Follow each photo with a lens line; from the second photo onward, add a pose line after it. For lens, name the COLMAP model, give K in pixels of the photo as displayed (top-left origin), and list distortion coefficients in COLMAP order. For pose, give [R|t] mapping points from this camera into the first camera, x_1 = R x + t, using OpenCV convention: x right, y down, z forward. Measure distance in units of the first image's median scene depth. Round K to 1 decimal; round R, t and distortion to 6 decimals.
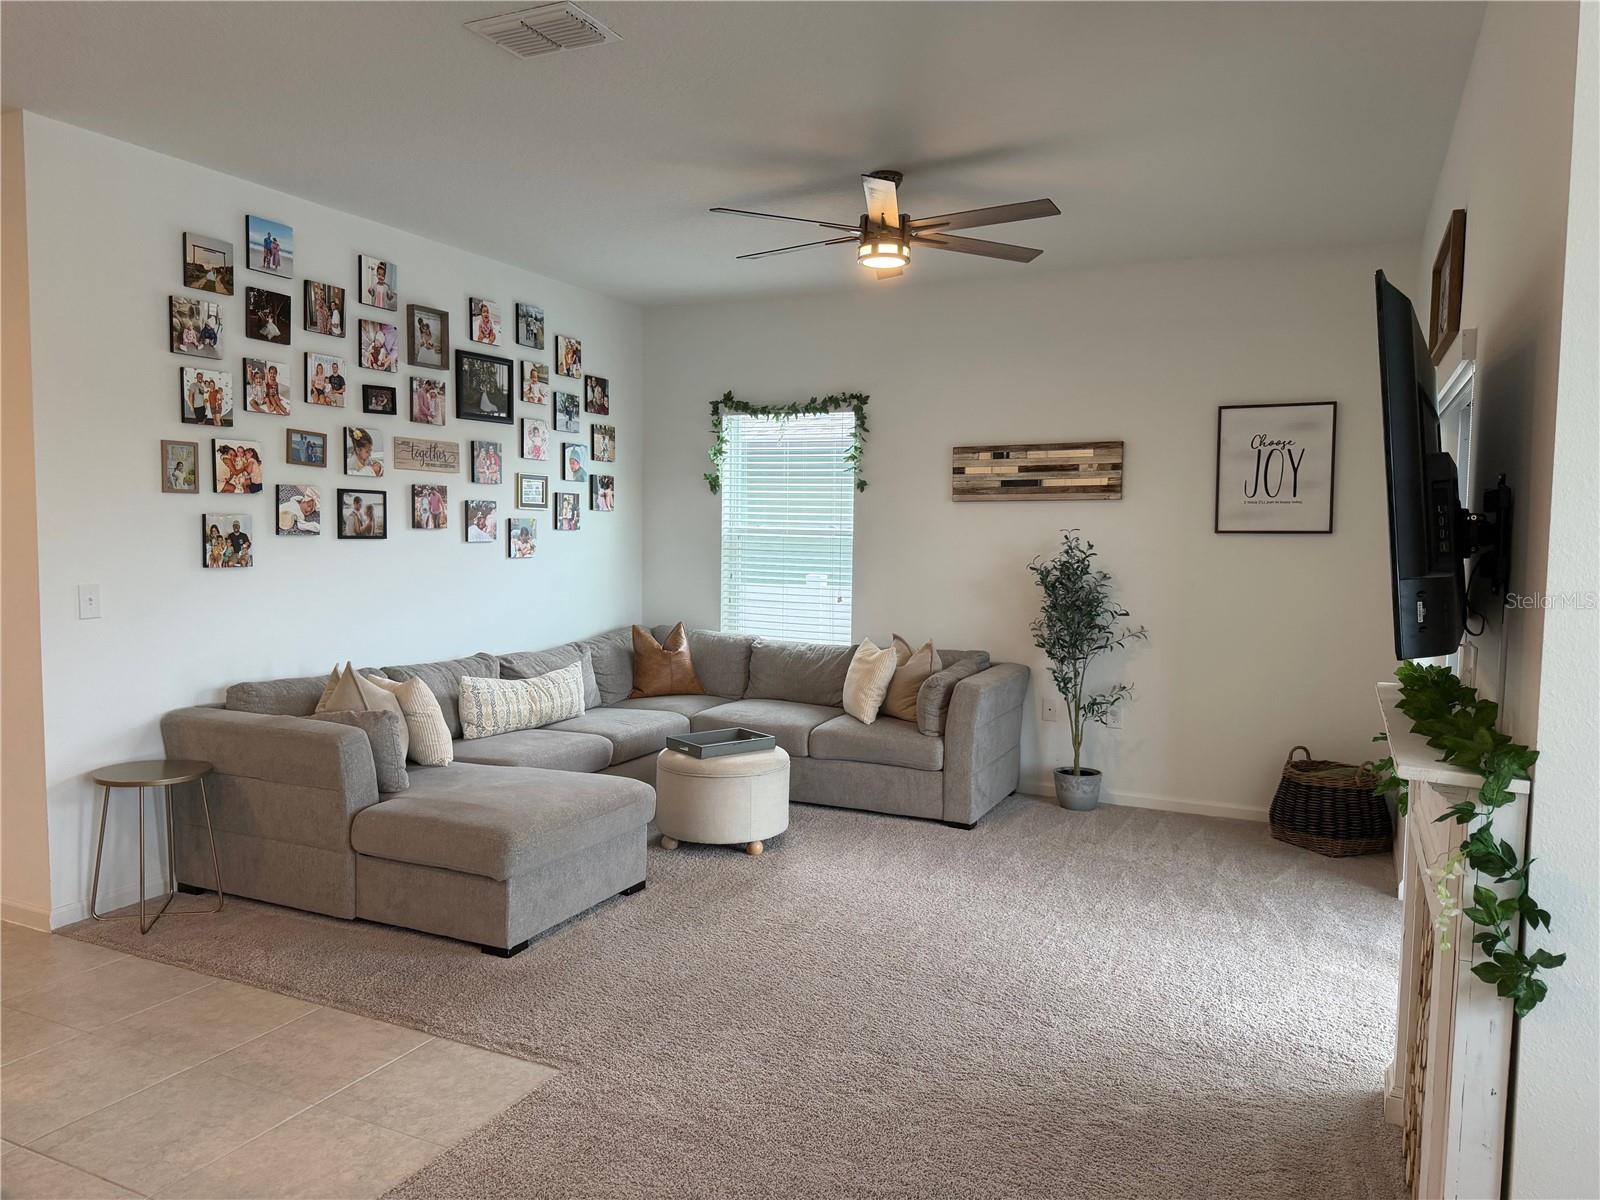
lens RADIAL K [[1114.2, 0, 798.9], [0, 1114.2, 607.9], [0, 0, 1]] dist [0.127714, -0.214019]
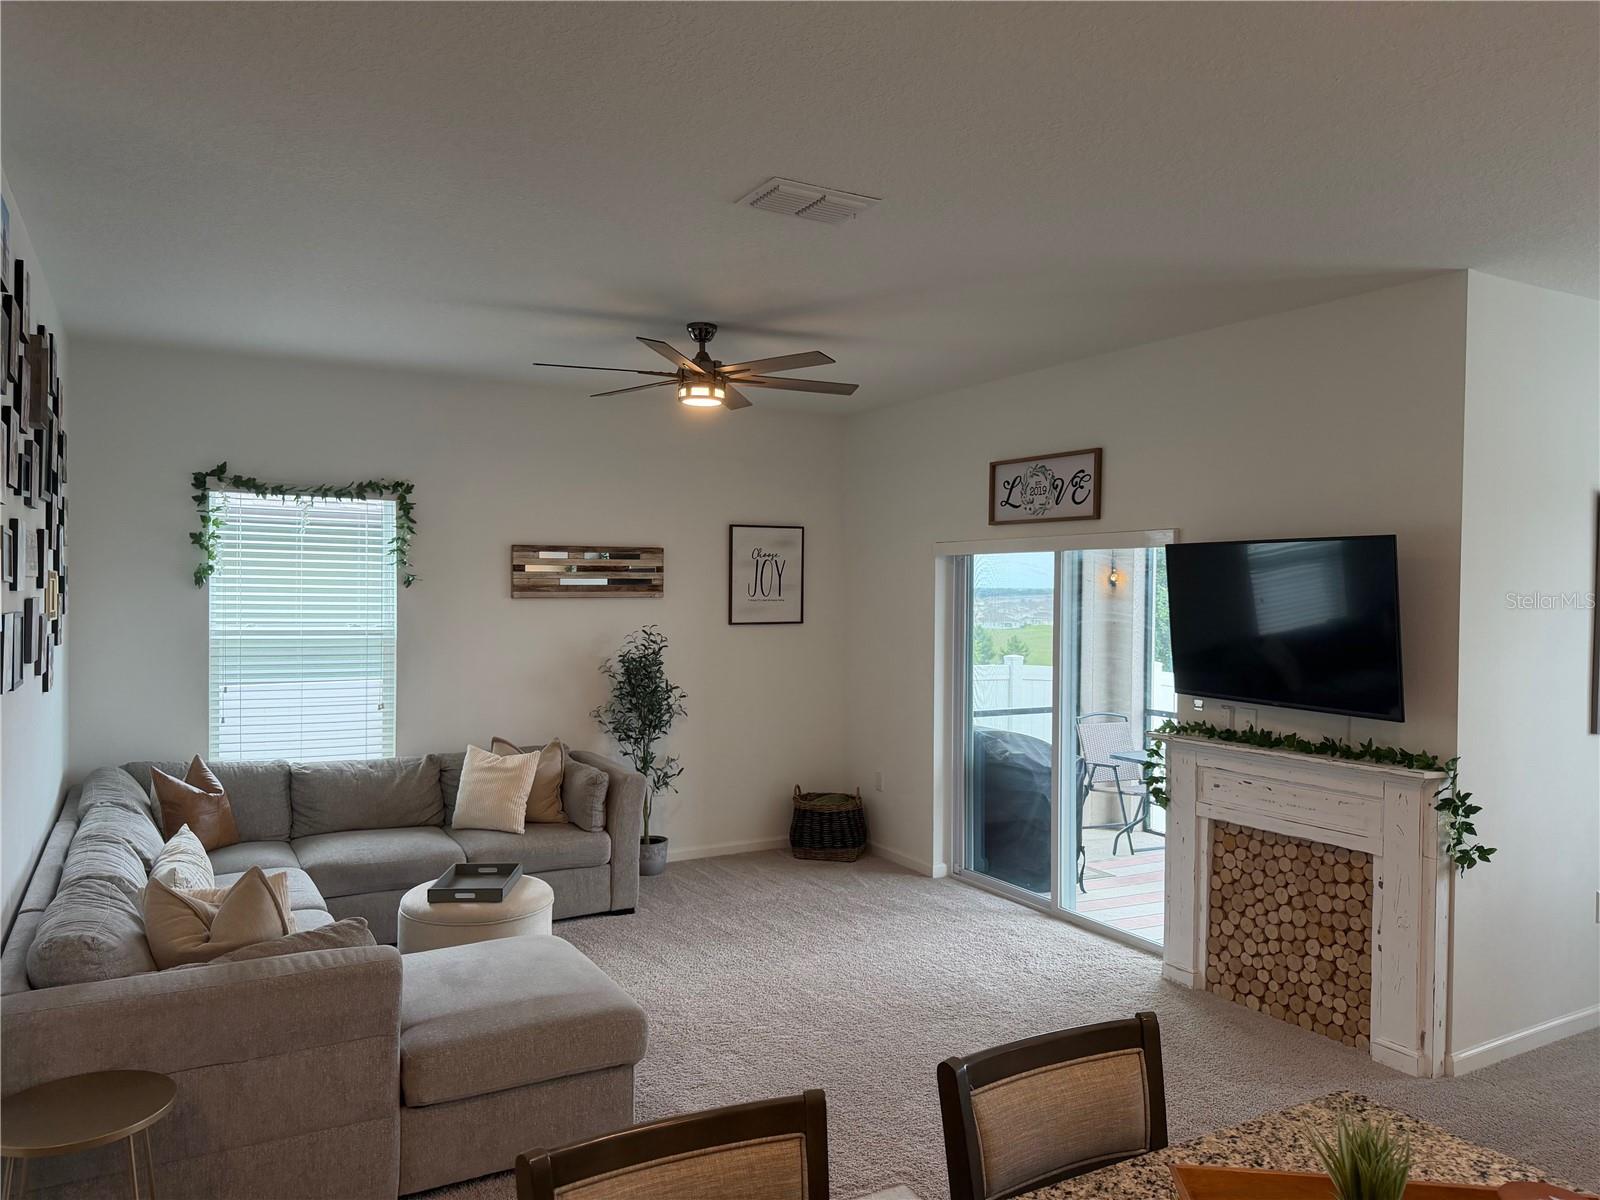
lens RADIAL K [[1129.2, 0, 802.4], [0, 1129.2, 605.2], [0, 0, 1]] dist [0.134763, -0.226501]
pose [[0.568881, -0.024217, 0.822063, -0.600163], [0.052026, 0.998624, -0.006584, -0.074091], [-0.820773, 0.046514, 0.569358, 0.219384]]
